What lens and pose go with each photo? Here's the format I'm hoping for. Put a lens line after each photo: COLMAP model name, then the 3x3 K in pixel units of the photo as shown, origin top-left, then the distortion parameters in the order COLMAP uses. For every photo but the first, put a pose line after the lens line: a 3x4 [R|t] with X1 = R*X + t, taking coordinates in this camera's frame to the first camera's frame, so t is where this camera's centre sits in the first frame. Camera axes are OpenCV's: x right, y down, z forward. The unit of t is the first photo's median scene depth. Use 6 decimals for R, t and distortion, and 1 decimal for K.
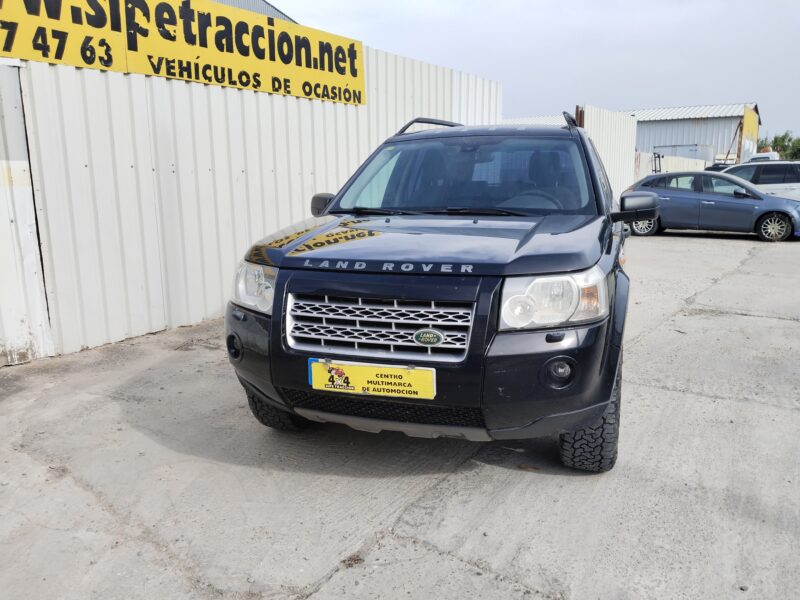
lens RADIAL K [[637.1, 0, 400.8], [0, 637.1, 294.8], [0, 0, 1]] dist [0.041922, -0.093539]
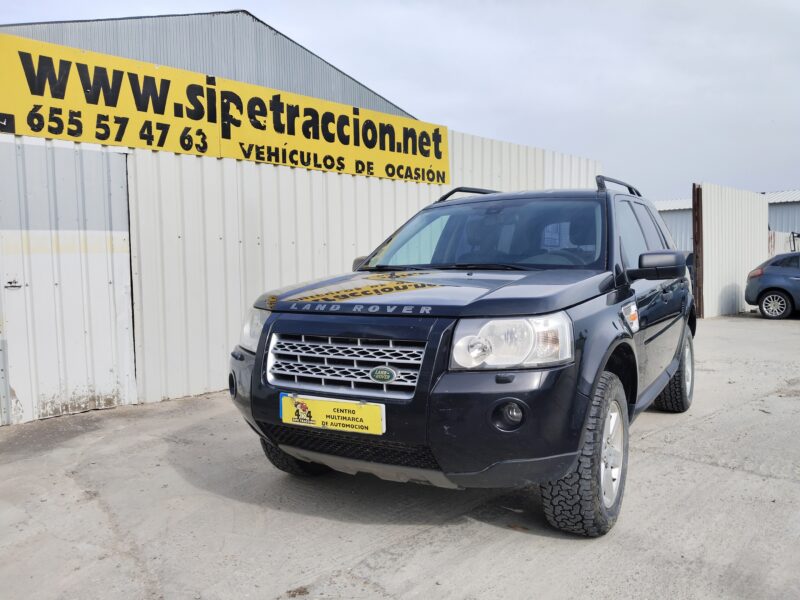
lens RADIAL K [[629.4, 0, 400.0], [0, 629.4, 300.0], [0, 0, 1]] dist [0.086442, -0.183115]
pose [[0.977228, 0.010526, -0.211930, 0.170942], [-0.037114, 0.991851, -0.121874, 0.041934], [0.208920, 0.126964, 0.969656, -0.002076]]
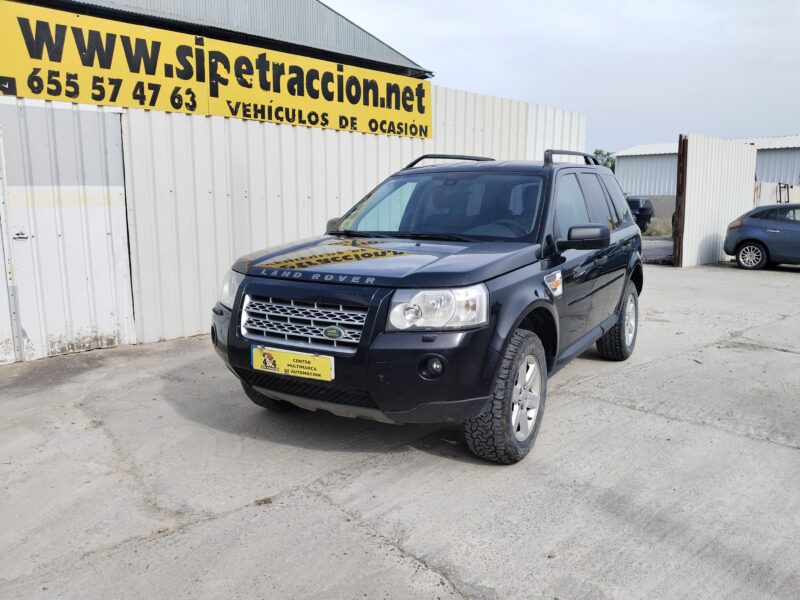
lens RADIAL K [[631.6, 0, 400.0], [0, 631.6, 300.0], [0, 0, 1]] dist [0.063963, -0.131831]
pose [[0.976648, 0.049045, -0.209173, 0.258792], [-0.055093, 0.998212, -0.023186, 0.013952], [0.207662, 0.034168, 0.977604, -0.123271]]
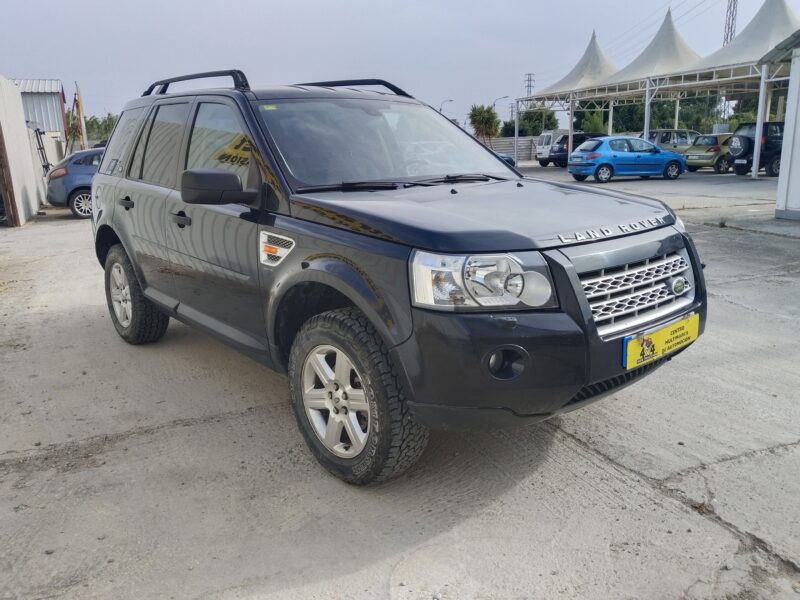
lens RADIAL K [[644.6, 0, 399.2], [0, 644.6, 292.7], [0, 0, 1]] dist [0.002974, -0.014024]
pose [[0.519257, -0.200595, 0.830743, -0.664494], [0.178182, 0.976112, 0.124323, -0.085906], [-0.835837, 0.083468, 0.542595, 0.476745]]
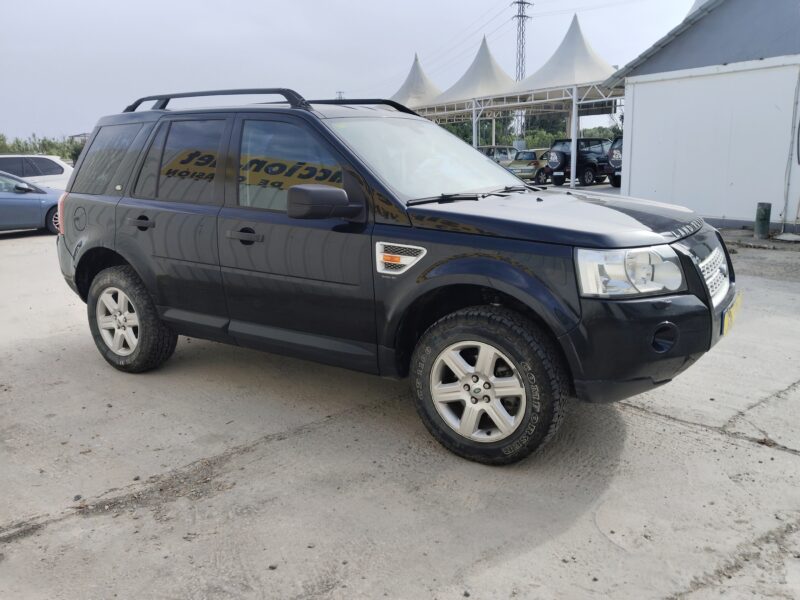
lens RADIAL K [[637.1, 0, 400.8], [0, 637.1, 294.8], [0, 0, 1]] dist [0.041922, -0.093539]
pose [[0.253919, -0.210705, 0.943996, -0.851006], [0.205564, 0.965443, 0.160199, -0.145487], [-0.945129, 0.153374, 0.288458, 0.754541]]
